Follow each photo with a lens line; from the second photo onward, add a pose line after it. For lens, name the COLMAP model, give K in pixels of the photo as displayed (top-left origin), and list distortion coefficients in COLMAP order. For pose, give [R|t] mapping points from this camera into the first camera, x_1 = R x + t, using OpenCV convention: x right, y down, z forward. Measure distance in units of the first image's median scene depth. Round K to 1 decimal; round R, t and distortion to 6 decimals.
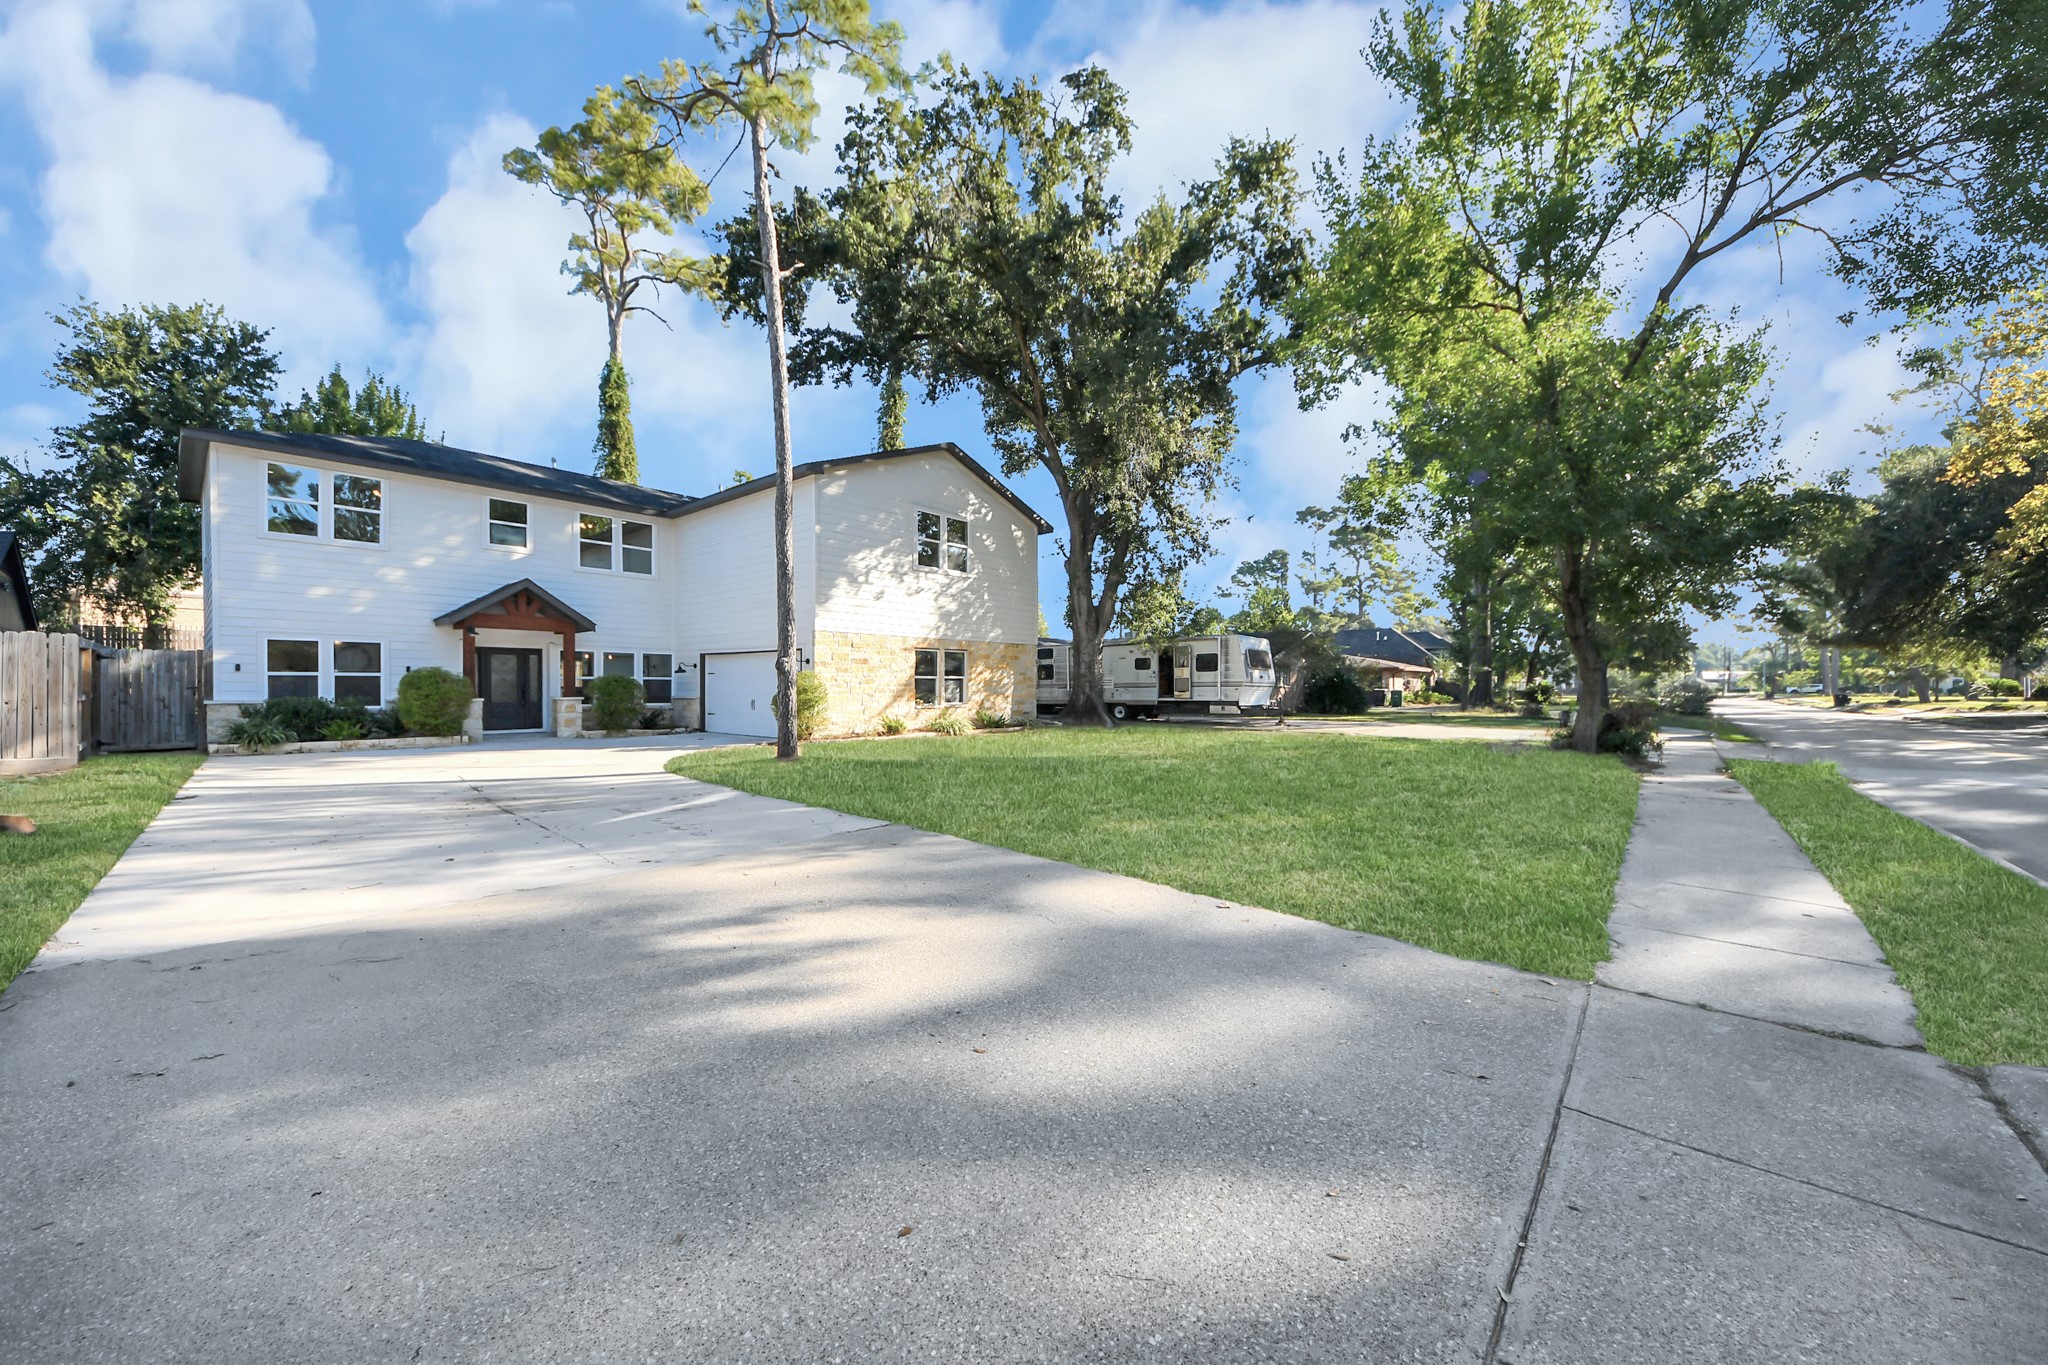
lens RADIAL K [[708.0, 0, 1030.0], [0, 708.0, 688.4], [0, 0, 1]] dist [0.012559, -0.015563]
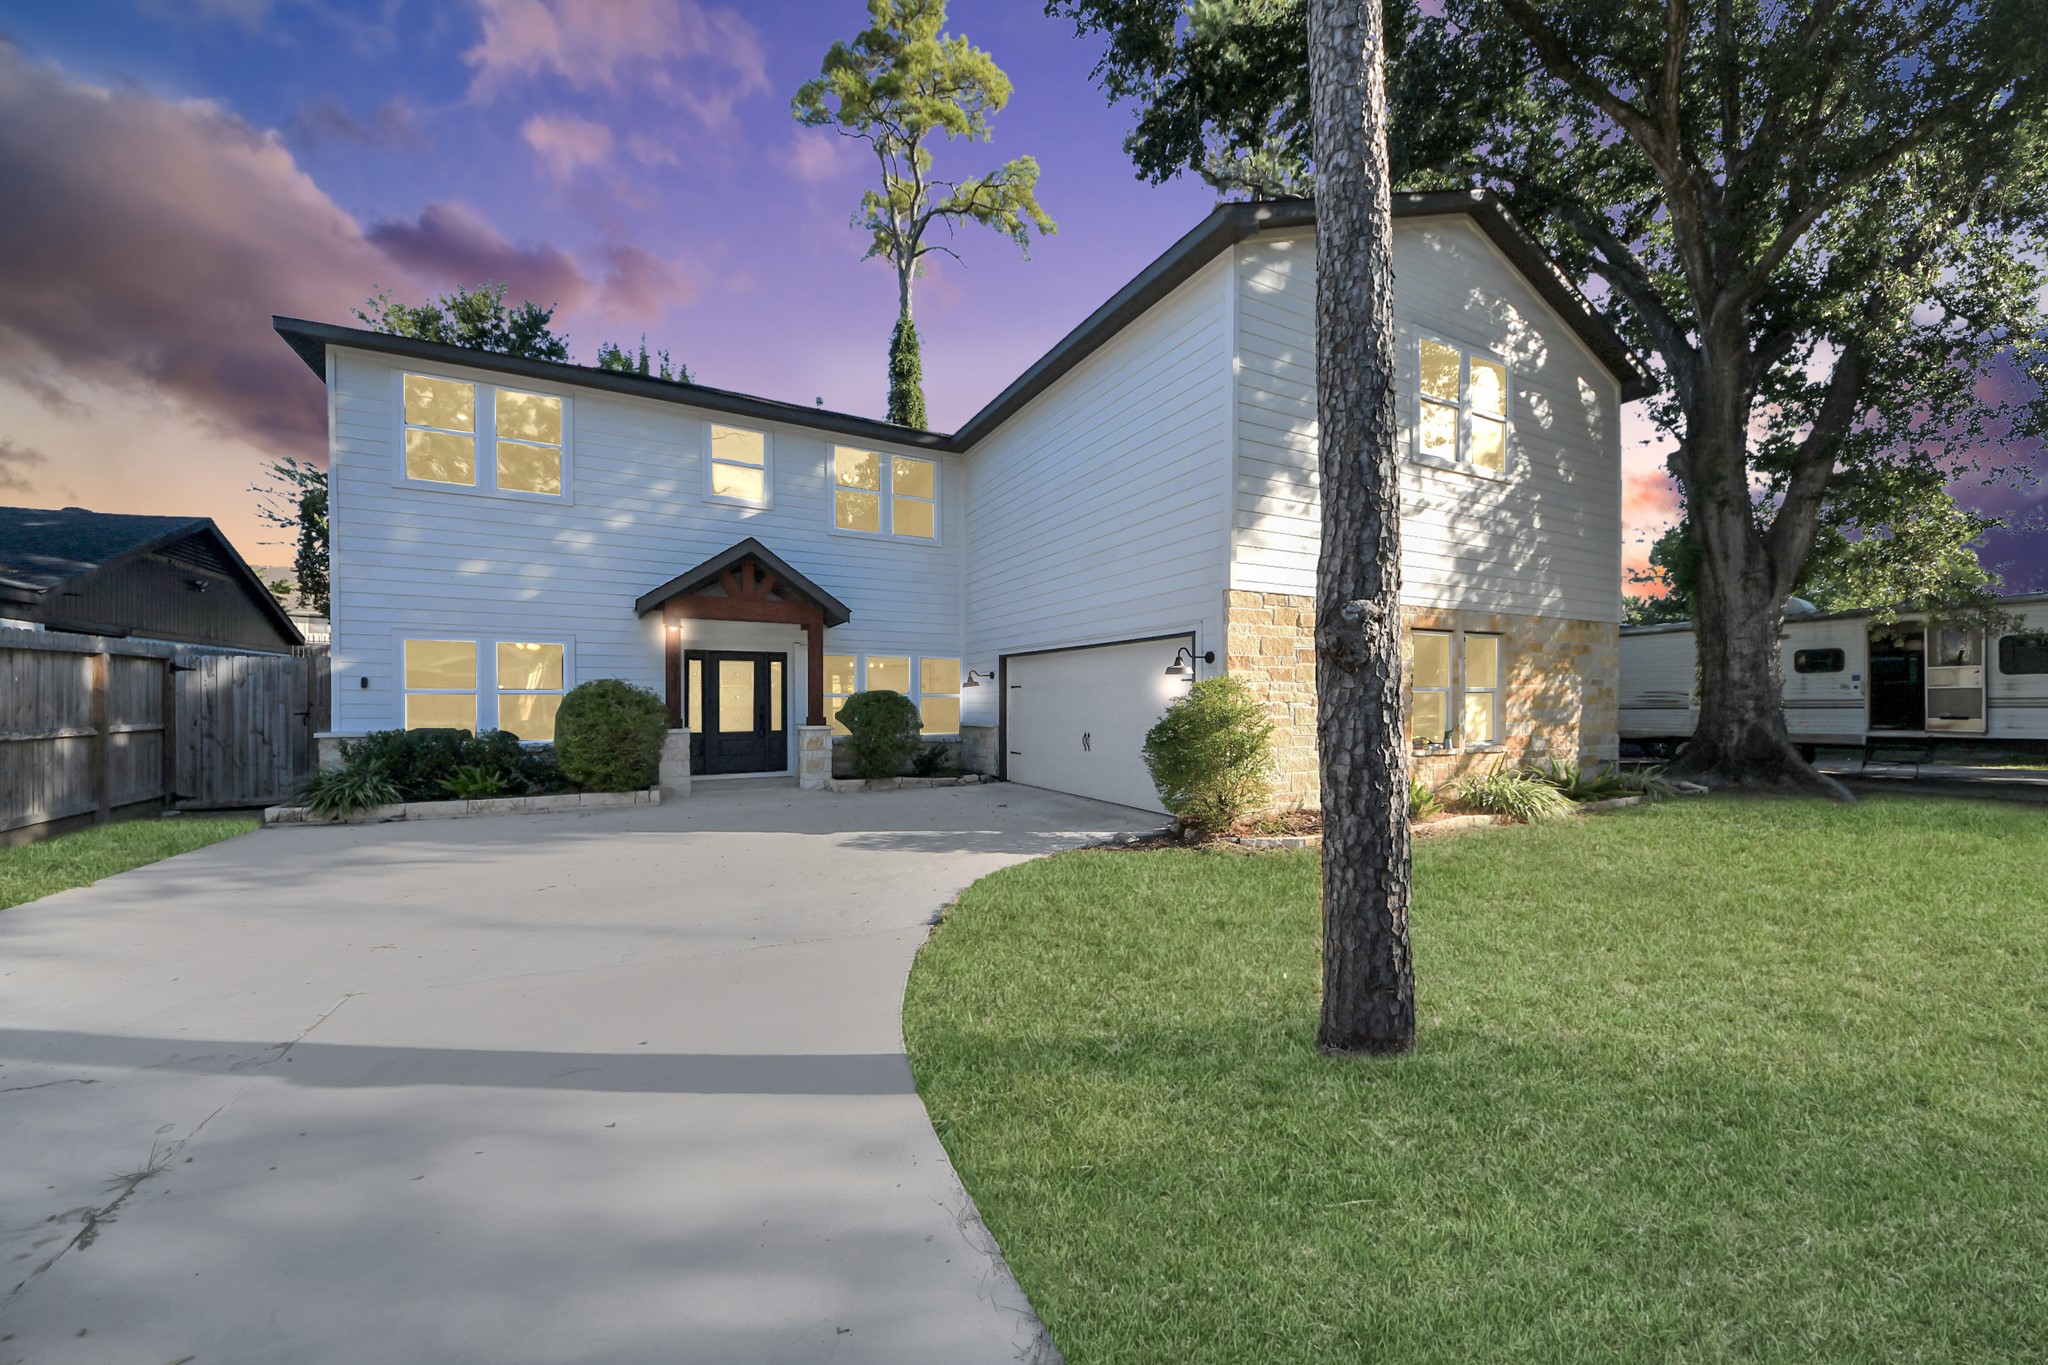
lens RADIAL K [[738.9, 0, 1024.0], [0, 738.9, 696.0], [0, 0, 1]] dist [-0.000700, -0.000118]
pose [[0.922900, -0.004512, -0.385012, -0.210785], [0.000621, 0.999948, -0.010228, -0.006902], [0.385038, 0.009200, 0.922855, 0.441250]]
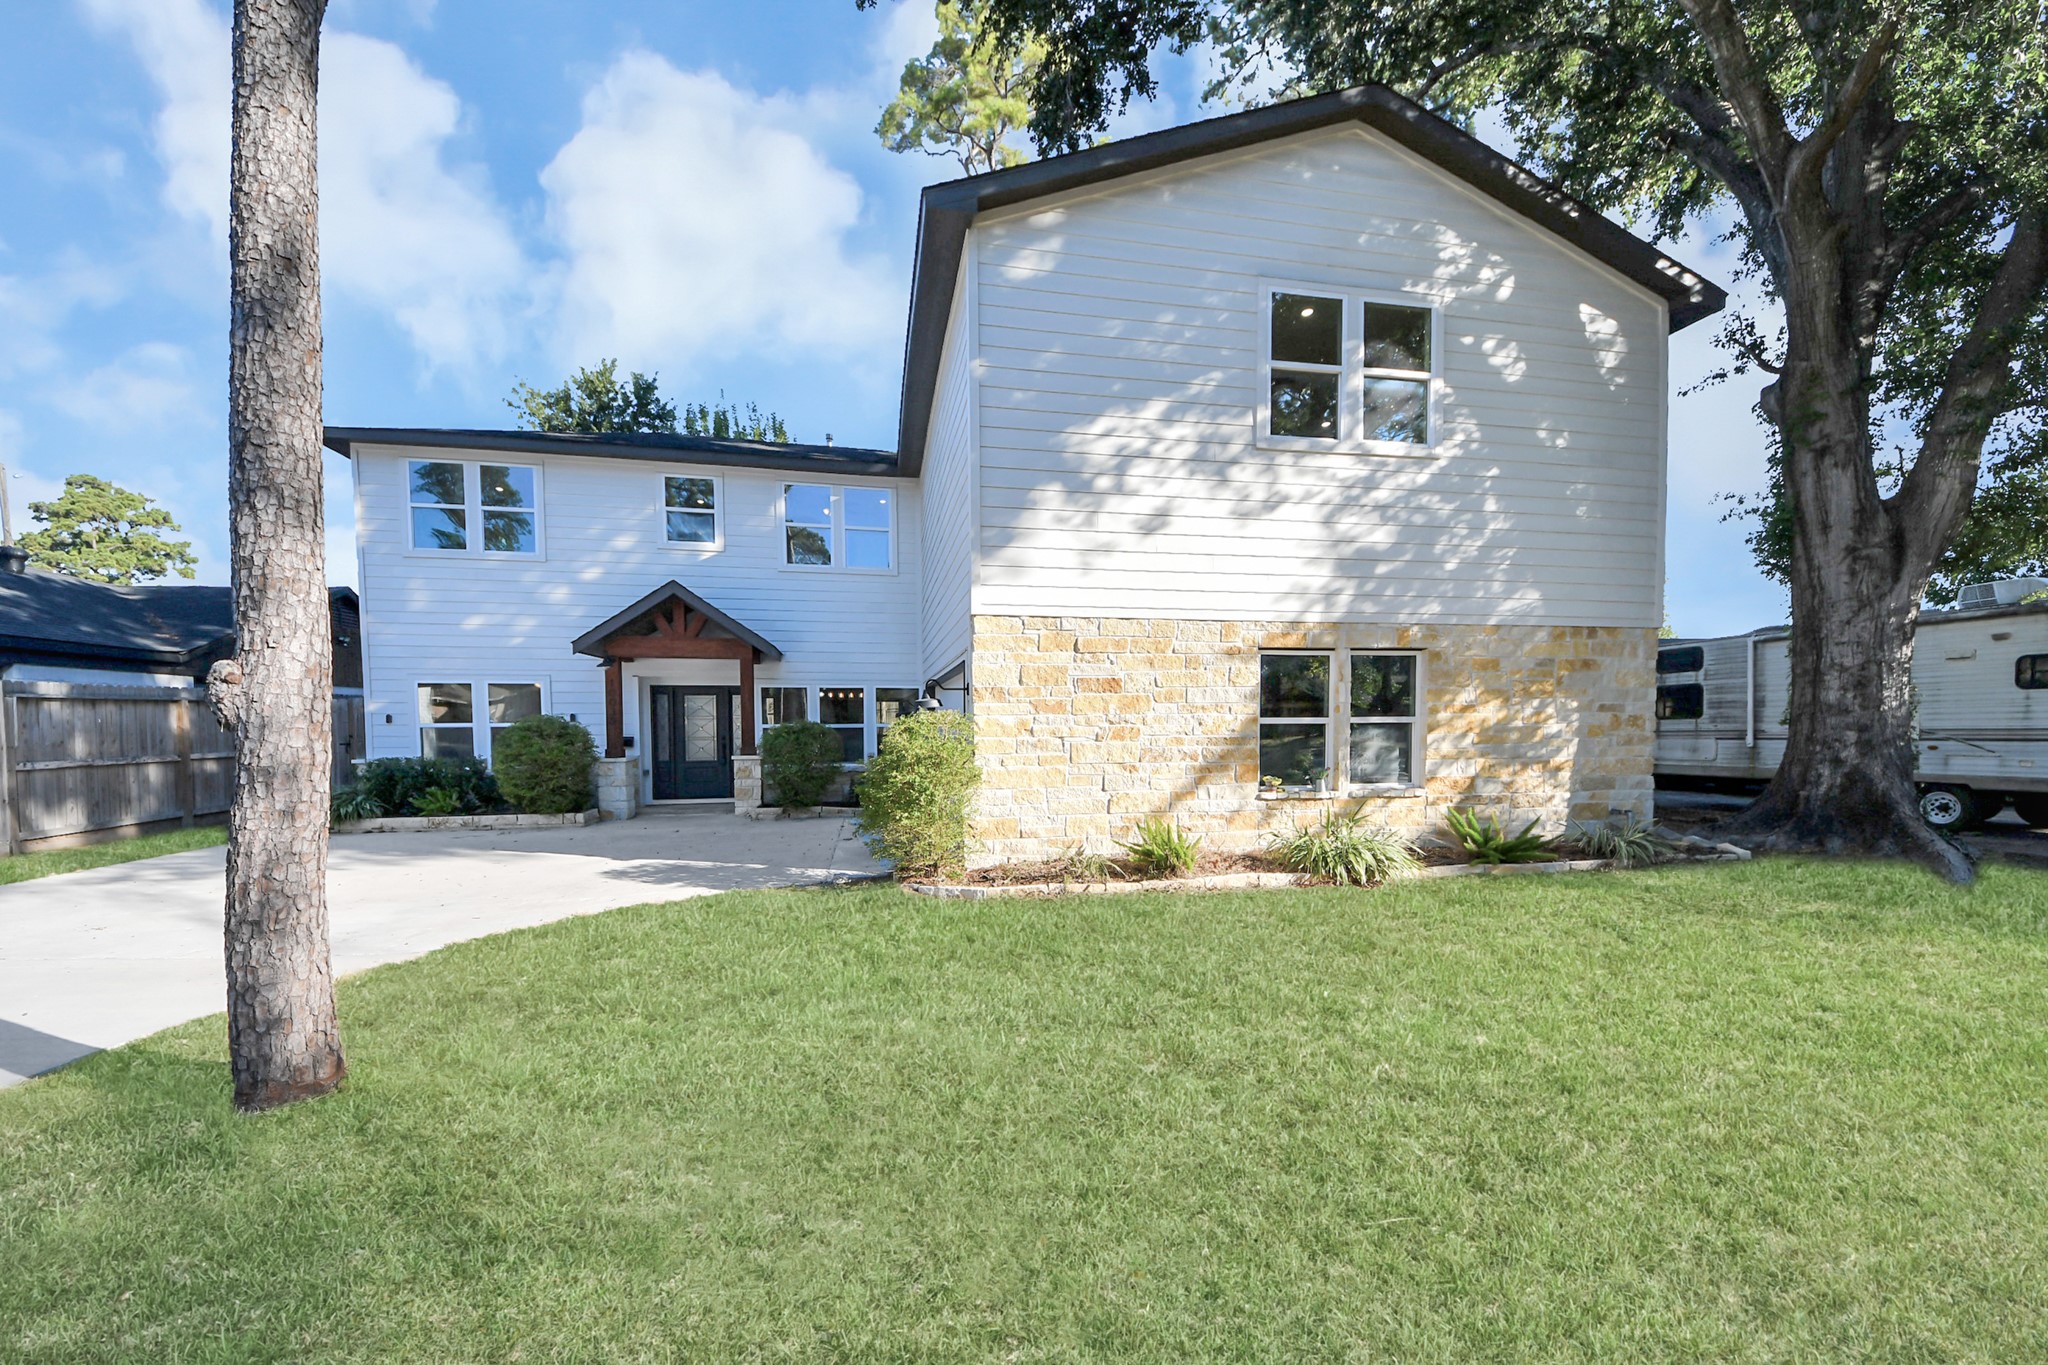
lens RADIAL K [[758.7, 0, 1014.0], [0, 758.7, 747.8], [0, 0, 1]] dist [0.003006, -0.000115]
pose [[0.774180, 0.014816, -0.632793, 0.000406], [0.003652, 0.999605, 0.027873, -0.013562], [0.632955, -0.023890, 0.773820, 0.575304]]
